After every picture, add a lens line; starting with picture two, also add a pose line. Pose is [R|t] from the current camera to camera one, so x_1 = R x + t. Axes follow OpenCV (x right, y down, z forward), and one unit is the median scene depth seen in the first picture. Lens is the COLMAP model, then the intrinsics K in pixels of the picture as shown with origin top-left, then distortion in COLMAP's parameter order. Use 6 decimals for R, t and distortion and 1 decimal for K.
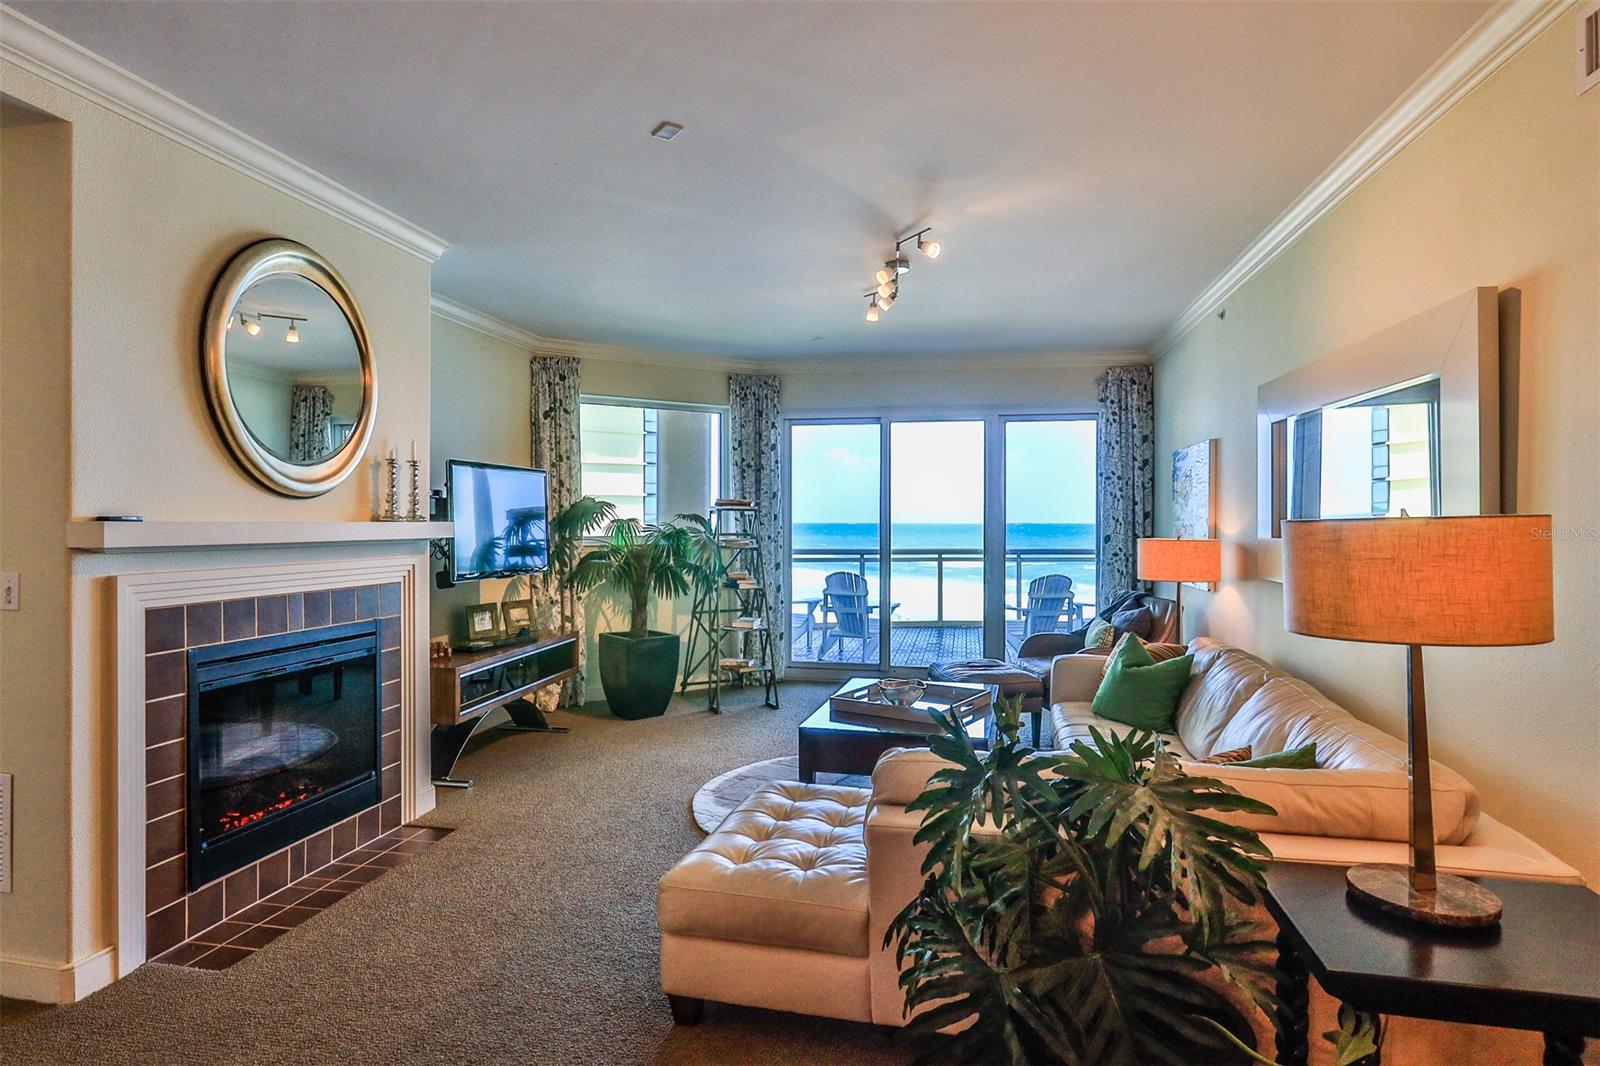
lens RADIAL K [[870.9, 0, 790.5], [0, 870.9, 524.5], [0, 0, 1]] dist [-0.014421, 0.002189]
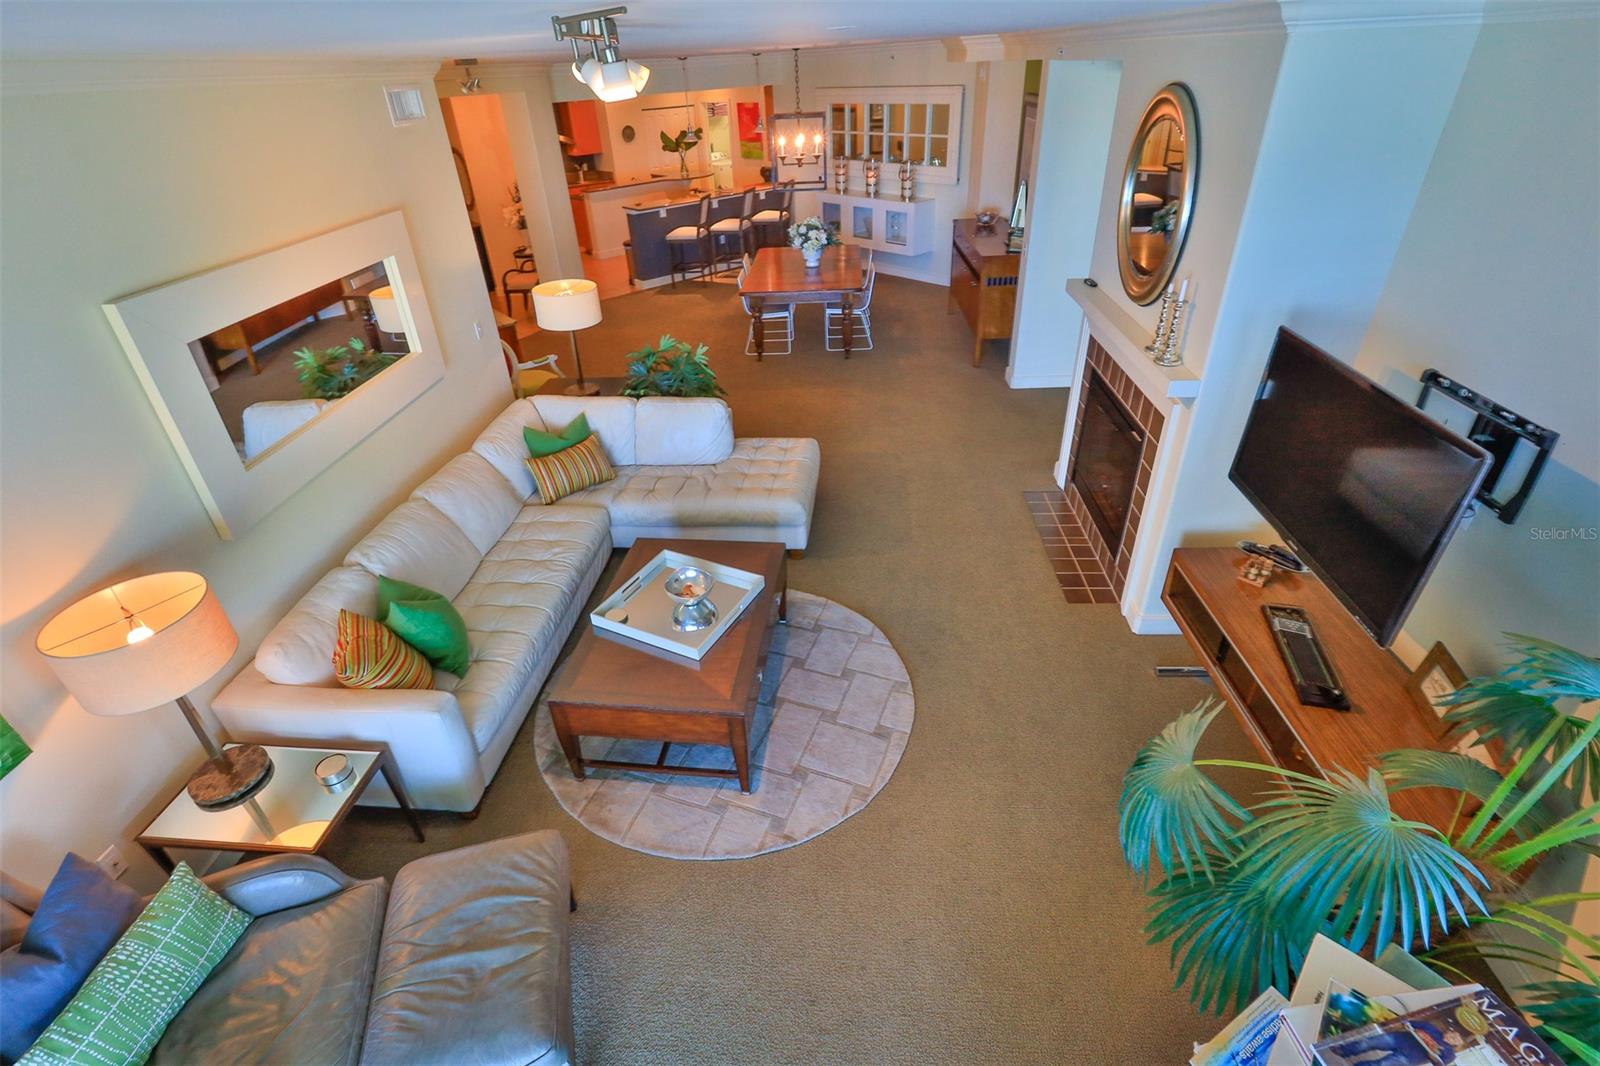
lens RADIAL K [[747.9, 0, 792.5], [0, 747.9, 526.6], [0, 0, 1]] dist [-0.005441, 0.001764]
pose [[-0.989077, 0.109184, -0.099021, 0.053893], [0.040162, 0.845999, 0.531669, -0.180639], [0.141821, 0.521885, -0.841144, 1.006422]]
